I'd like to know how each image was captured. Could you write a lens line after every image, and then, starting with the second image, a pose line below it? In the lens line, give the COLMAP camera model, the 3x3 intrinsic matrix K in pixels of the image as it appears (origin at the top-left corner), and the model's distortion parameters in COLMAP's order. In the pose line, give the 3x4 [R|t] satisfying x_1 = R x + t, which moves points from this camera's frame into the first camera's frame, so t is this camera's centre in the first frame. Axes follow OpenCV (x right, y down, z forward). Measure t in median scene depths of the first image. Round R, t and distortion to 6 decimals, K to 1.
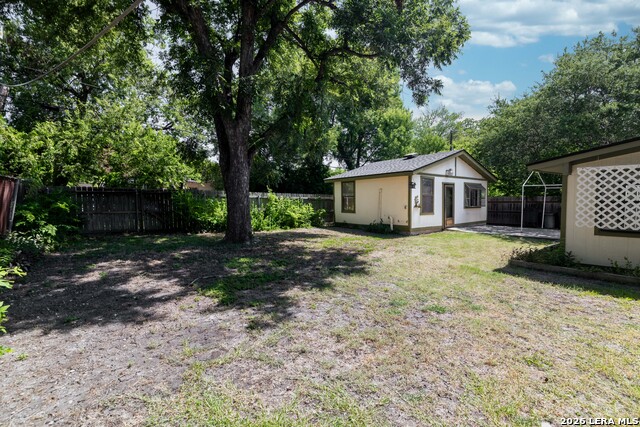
lens RADIAL K [[276.1, 0, 318.4], [0, 276.1, 211.3], [0, 0, 1]] dist [-0.000901, -0.000030]
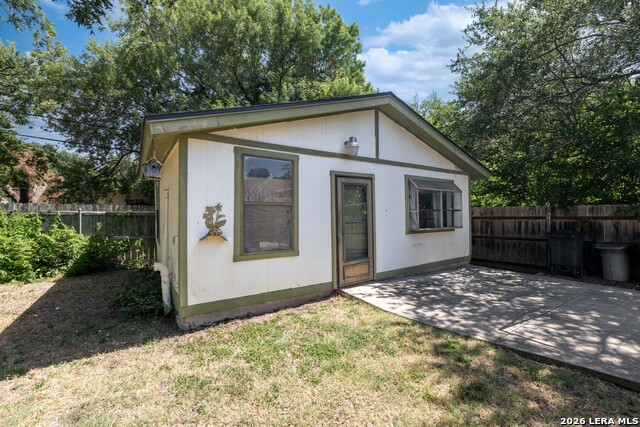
lens RADIAL K [[276.1, 0, 318.4], [0, 276.1, 211.3], [0, 0, 1]] dist [-0.000901, -0.000030]
pose [[0.998824, -0.006825, -0.048007, 0.408372], [0.004433, 0.998751, -0.049767, -0.025098], [0.048287, 0.049496, 0.997606, 0.551652]]
